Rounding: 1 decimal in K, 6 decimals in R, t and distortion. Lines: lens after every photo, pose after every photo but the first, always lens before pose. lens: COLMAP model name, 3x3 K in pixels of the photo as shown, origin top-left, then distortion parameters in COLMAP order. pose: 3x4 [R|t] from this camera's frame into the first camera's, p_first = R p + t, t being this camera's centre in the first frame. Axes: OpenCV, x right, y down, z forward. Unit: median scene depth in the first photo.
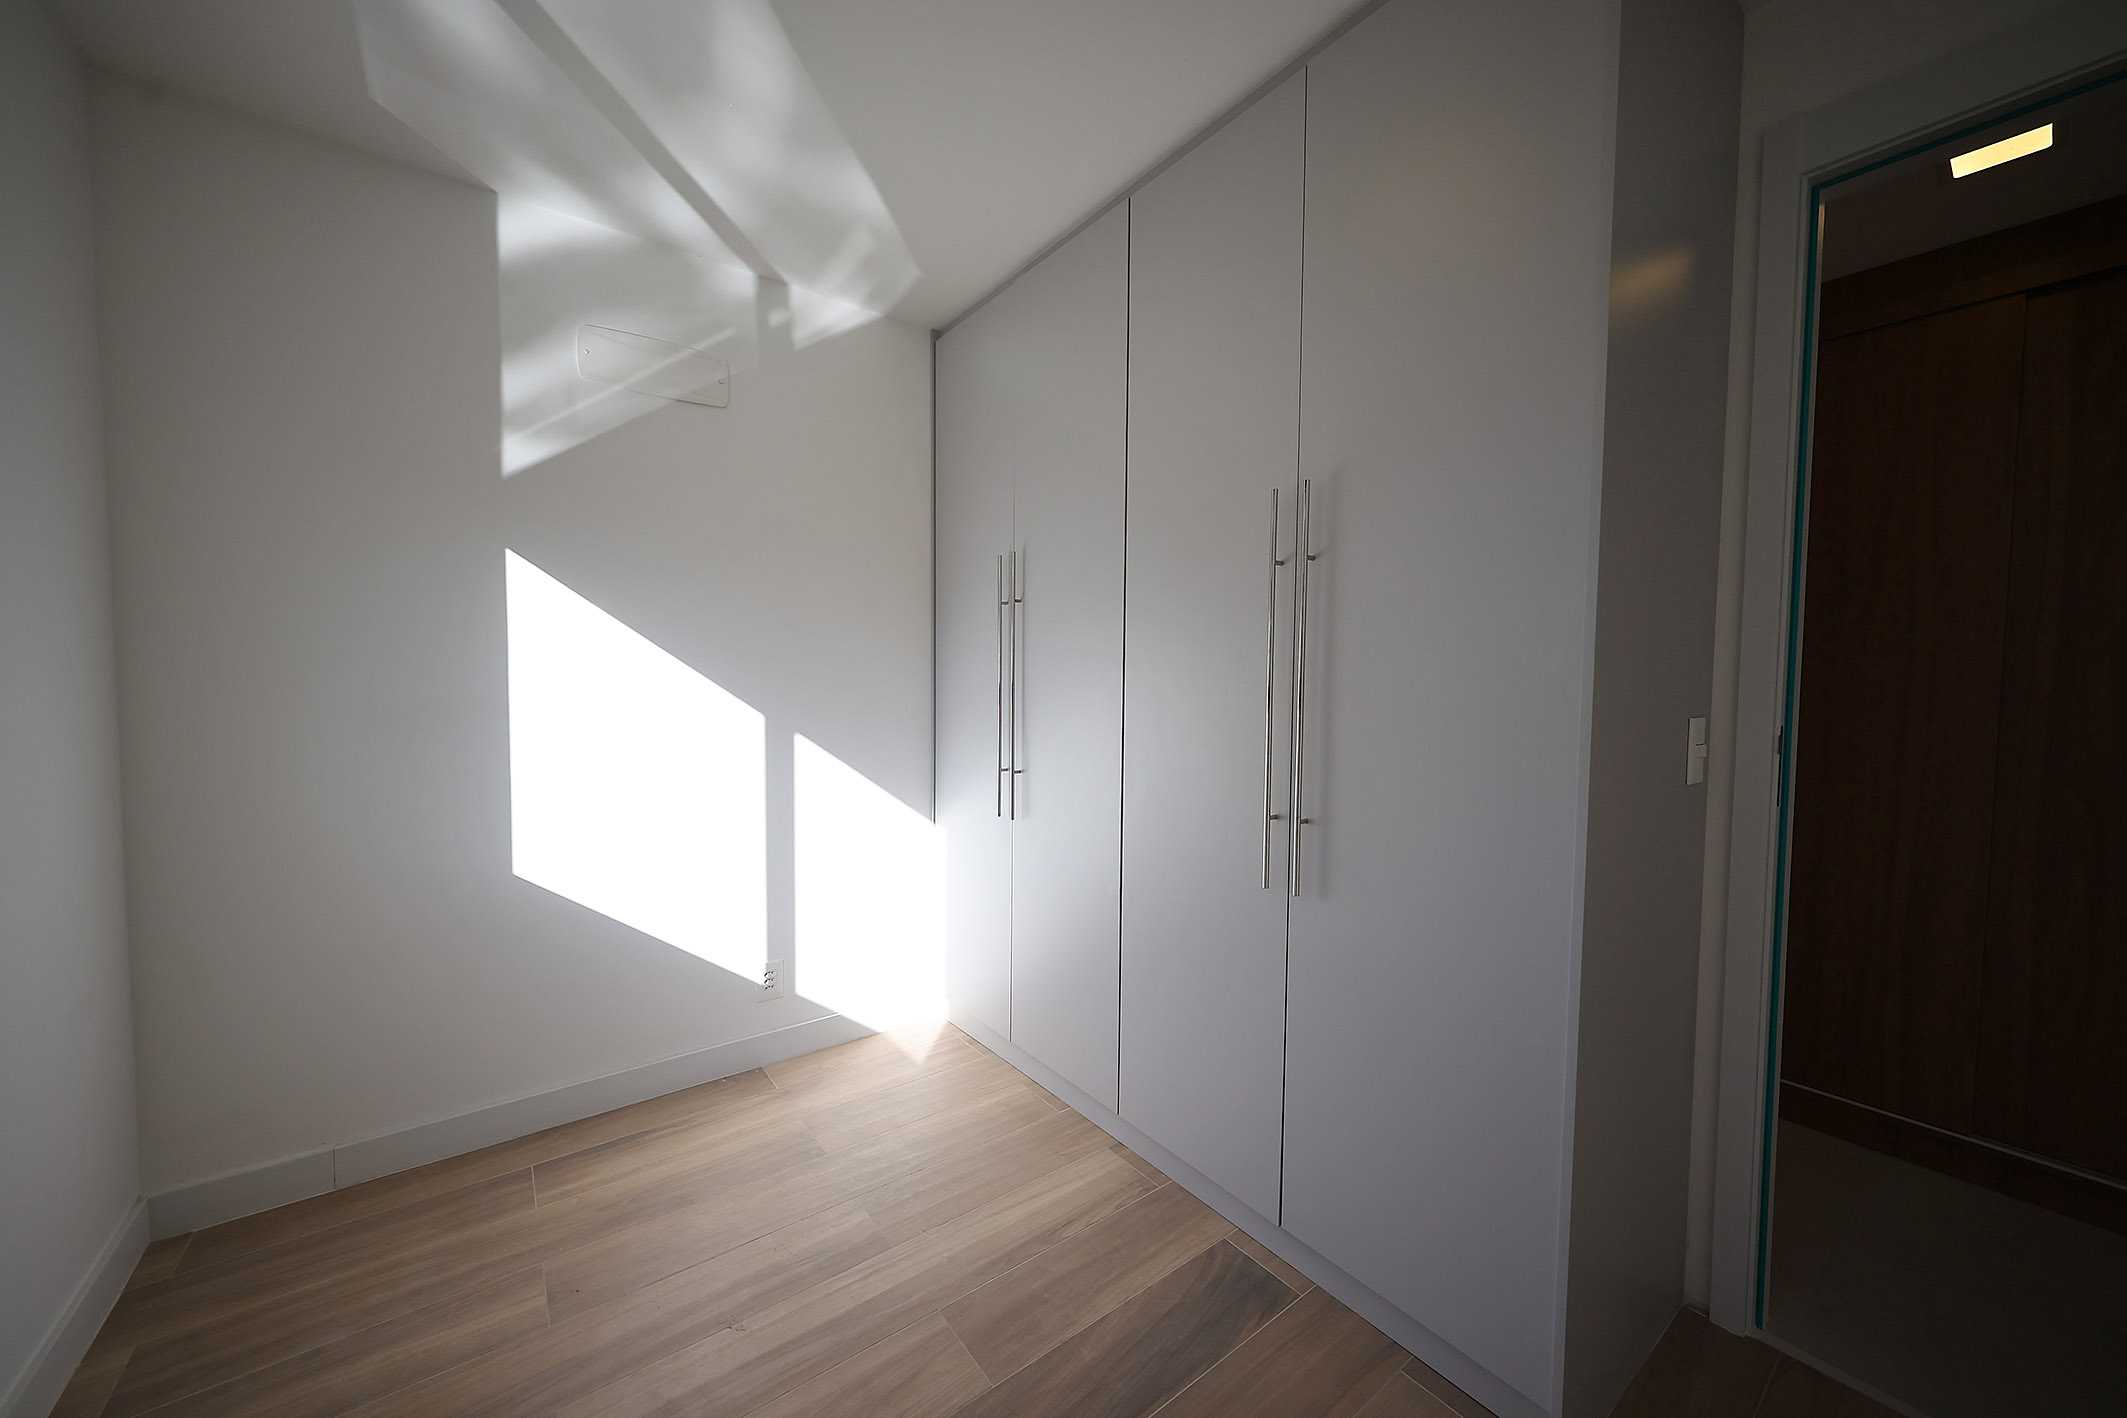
lens RADIAL K [[751.7, 0, 1063.5], [0, 751.7, 709.0], [0, 0, 1]] dist [-0.000352, -0.000033]
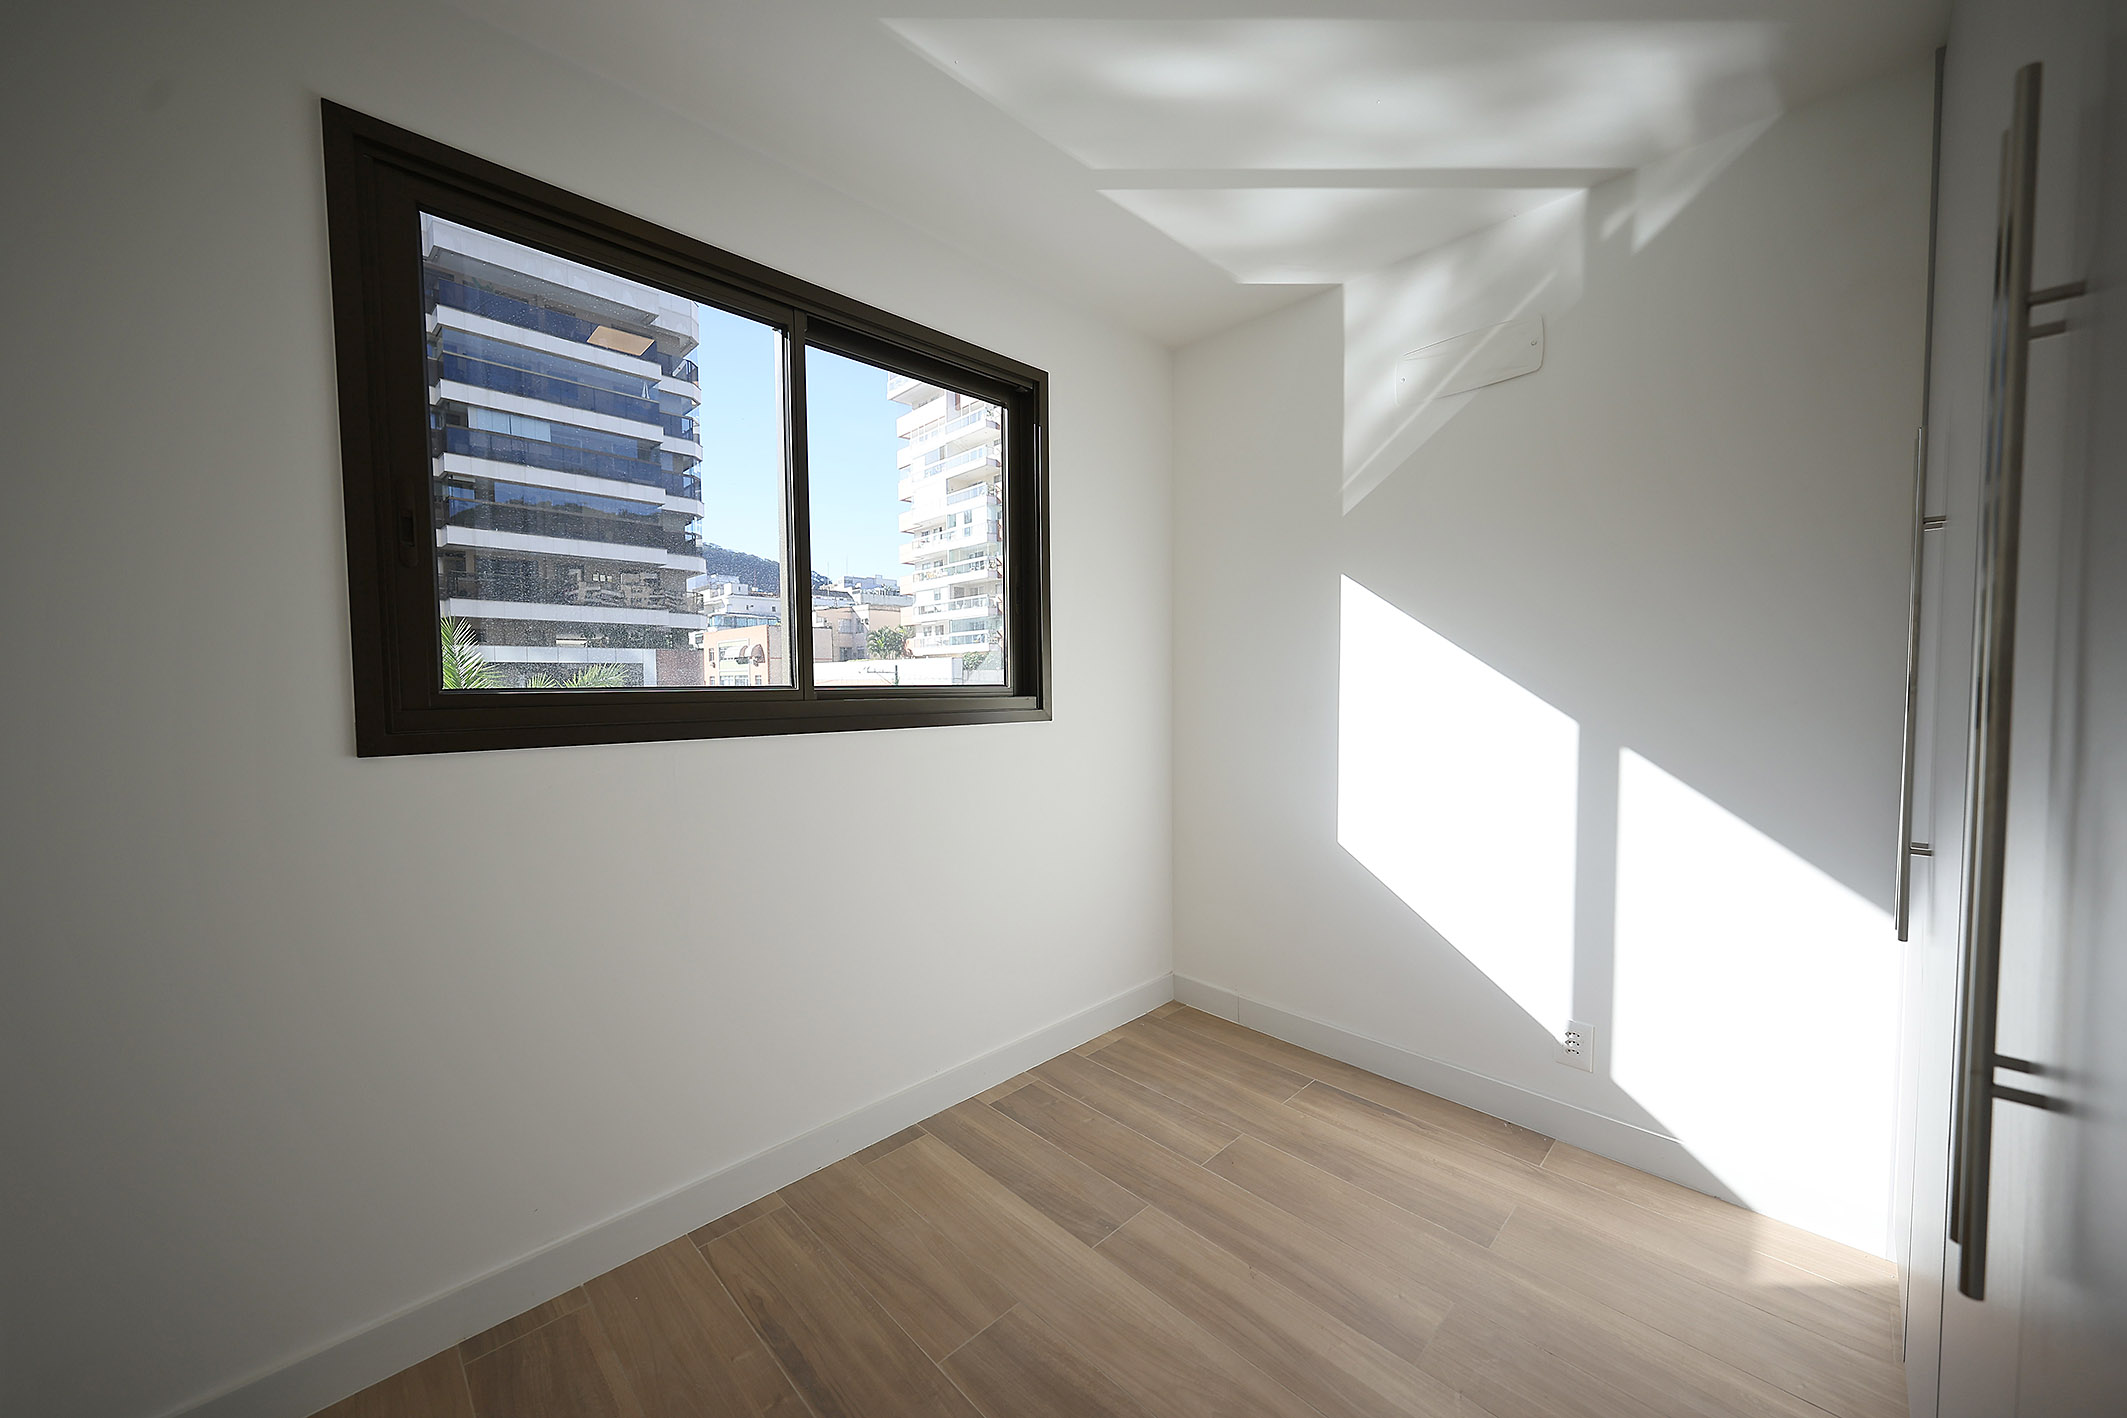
lens RADIAL K [[780.8, 0, 1084.8], [0, 780.8, 712.9], [0, 0, 1]] dist [0.002369, 0.000240]
pose [[0.141032, 0.032250, -0.989480, 0.436756], [-0.031472, 0.999110, 0.028078, -0.010490], [0.989505, 0.027181, 0.141921, 0.397501]]
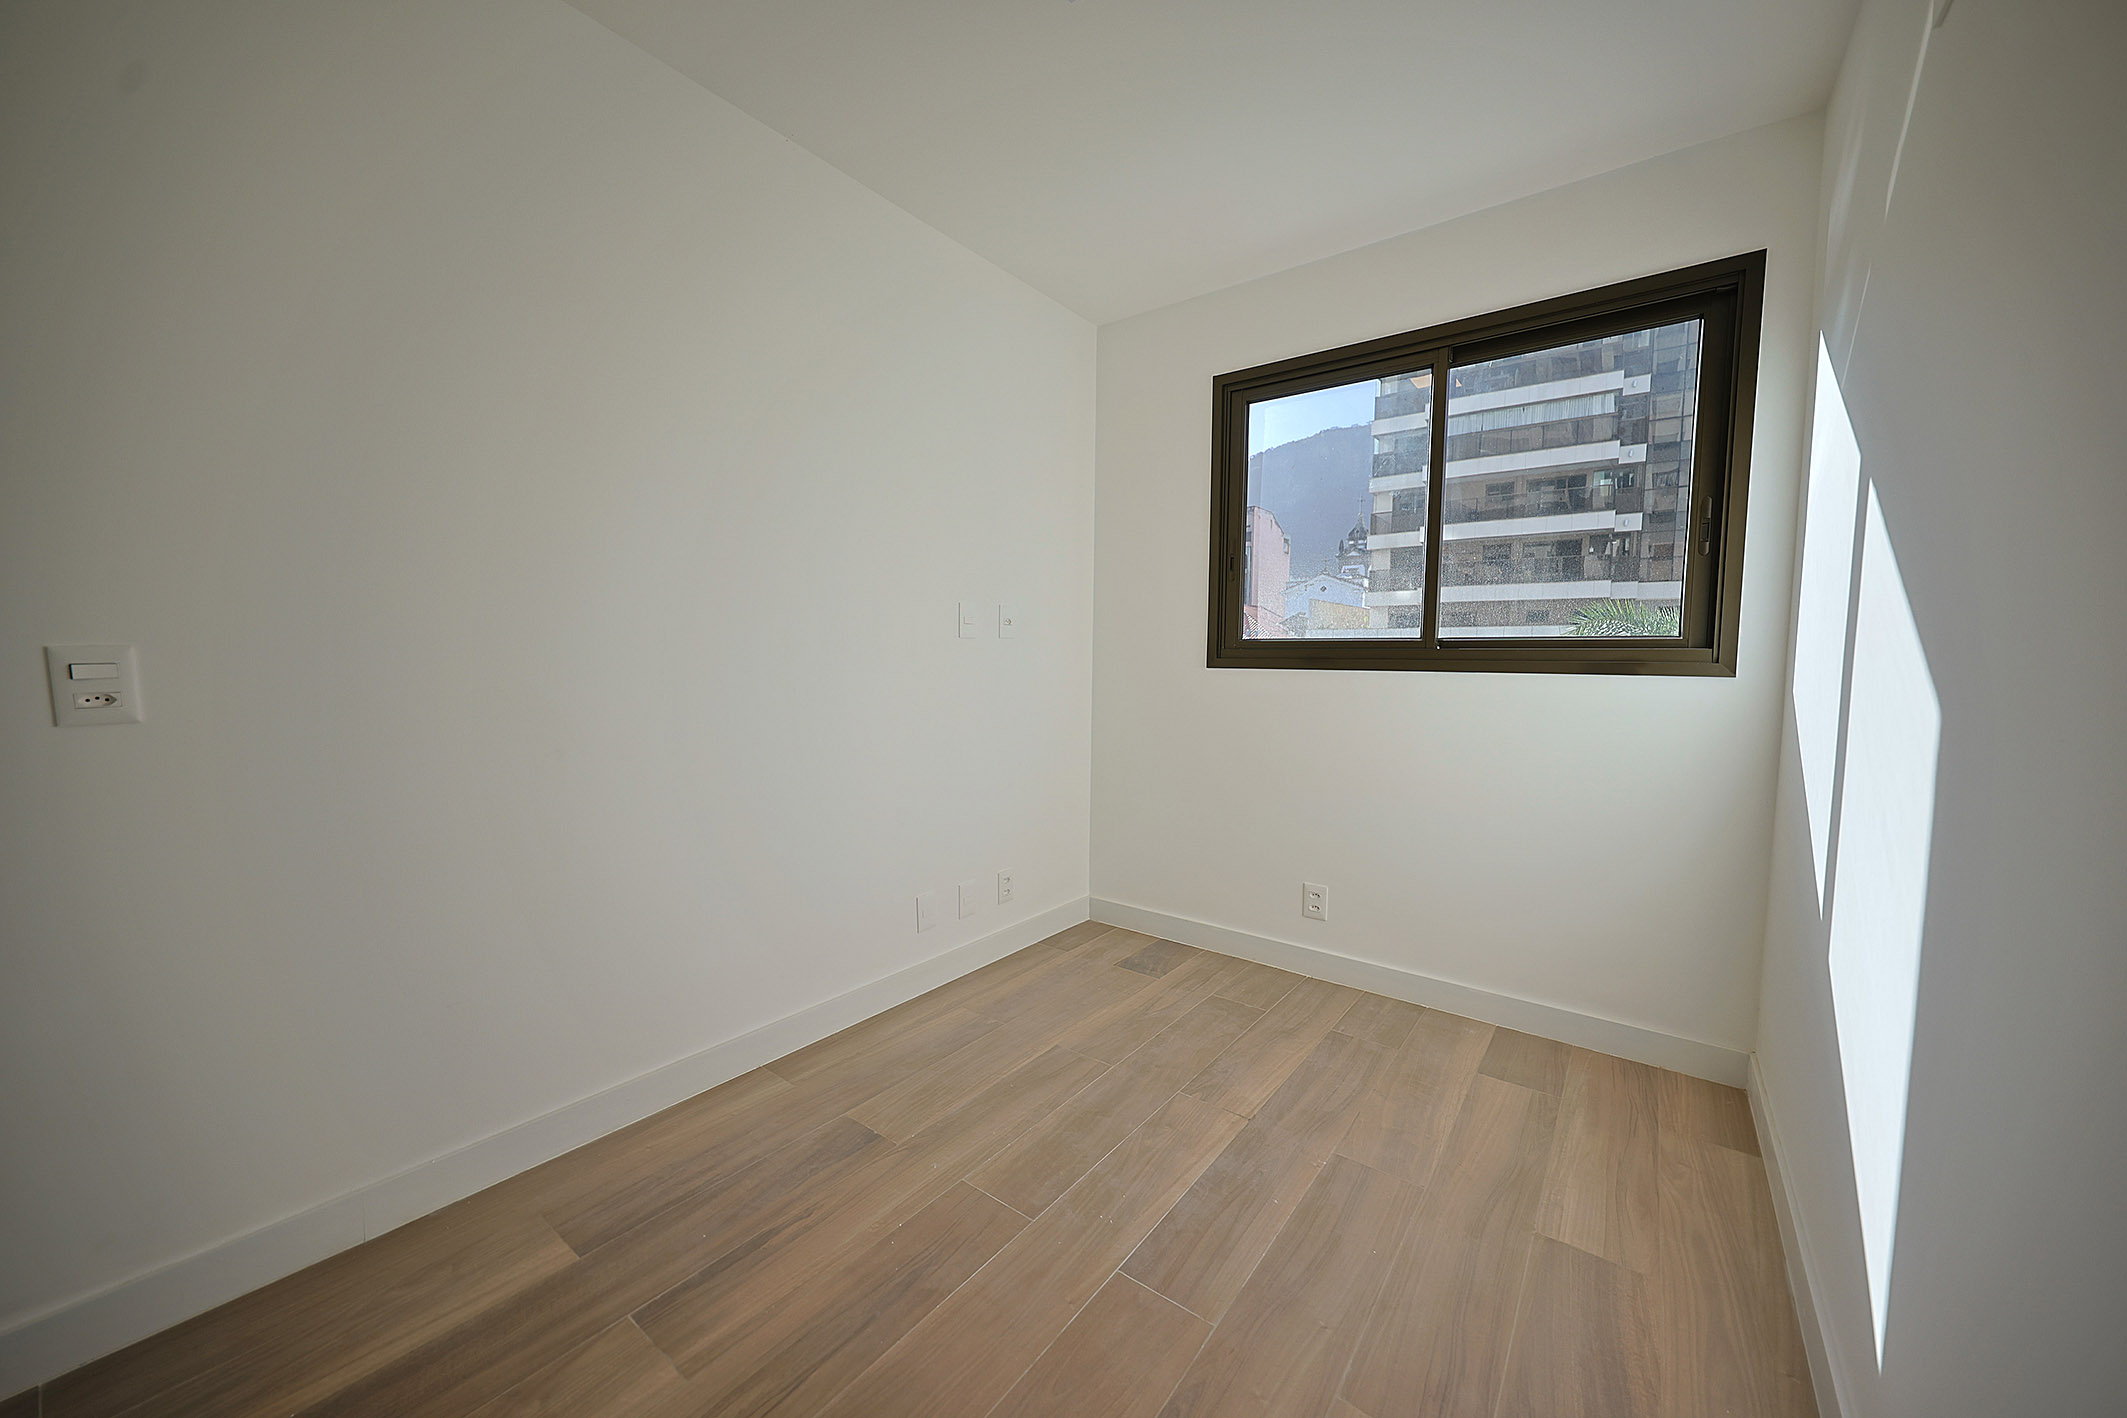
lens RADIAL K [[751.7, 0, 1063.5], [0, 751.7, 709.0], [0, 0, 1]] dist [-0.000352, -0.000033]
pose [[-0.968979, -0.000487, -0.247143, 0.310084], [-0.028295, 0.993641, 0.108979, -0.003894], [0.245518, 0.112591, -0.962831, 1.227404]]
